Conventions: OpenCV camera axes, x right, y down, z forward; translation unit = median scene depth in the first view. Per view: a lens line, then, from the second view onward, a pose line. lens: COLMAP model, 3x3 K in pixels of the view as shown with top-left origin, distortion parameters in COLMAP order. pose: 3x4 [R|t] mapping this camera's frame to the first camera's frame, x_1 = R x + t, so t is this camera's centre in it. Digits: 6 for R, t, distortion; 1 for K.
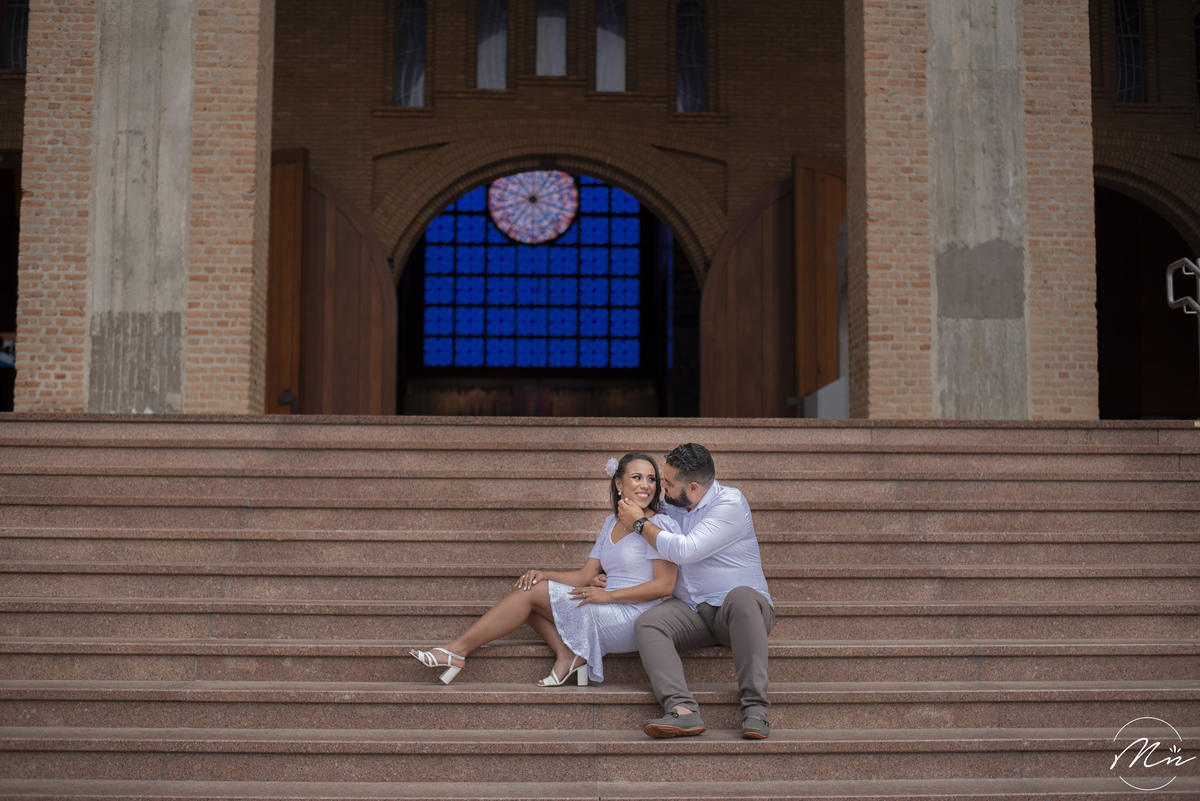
lens RADIAL K [[1753.3, 0, 602.6], [0, 1753.3, 401.8], [0, 0, 1]] dist [-0.108021, 0.016228]
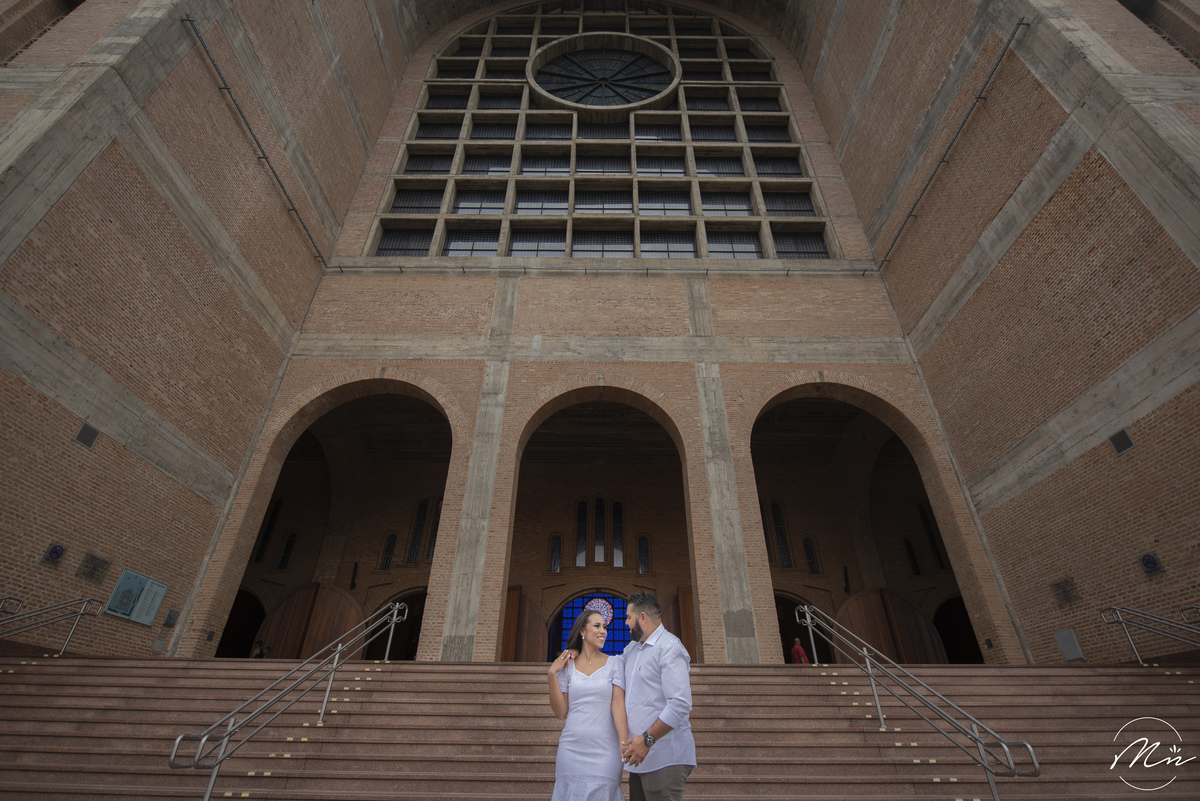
lens RADIAL K [[544.4, 0, 600.0], [0, 544.4, 400.5], [0, 0, 1]] dist [-0.012871, -0.001701]
pose [[0.999254, -0.018357, -0.033972, 0.024466], [0.000123, 0.881277, -0.472600, 0.051504], [0.038614, 0.472243, 0.880622, -0.024643]]
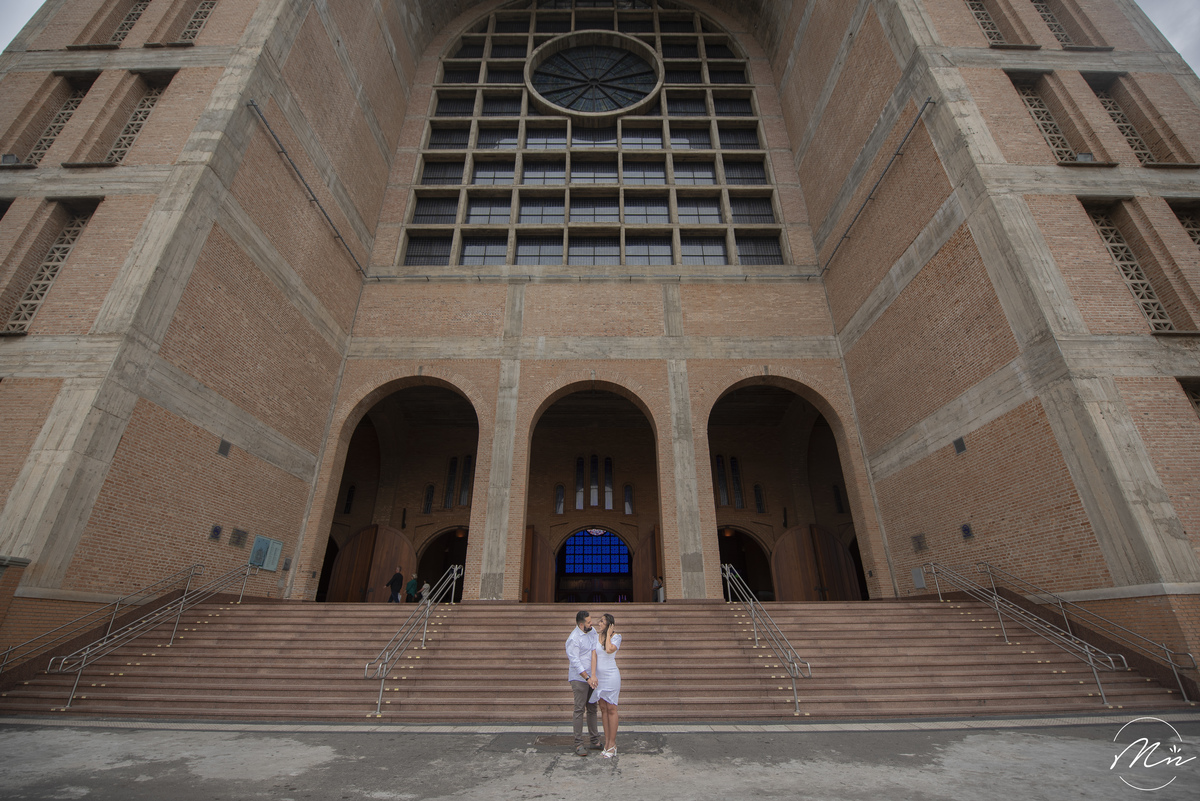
lens RADIAL K [[499.6, 0, 600.0], [0, 499.6, 400.5], [0, 0, 1]] dist [-0.016582, -0.005231]
pose [[0.999211, -0.022961, -0.032402, 0.064733], [0.010509, 0.939710, -0.341811, -0.043201], [0.038297, 0.341201, 0.939210, -0.417367]]
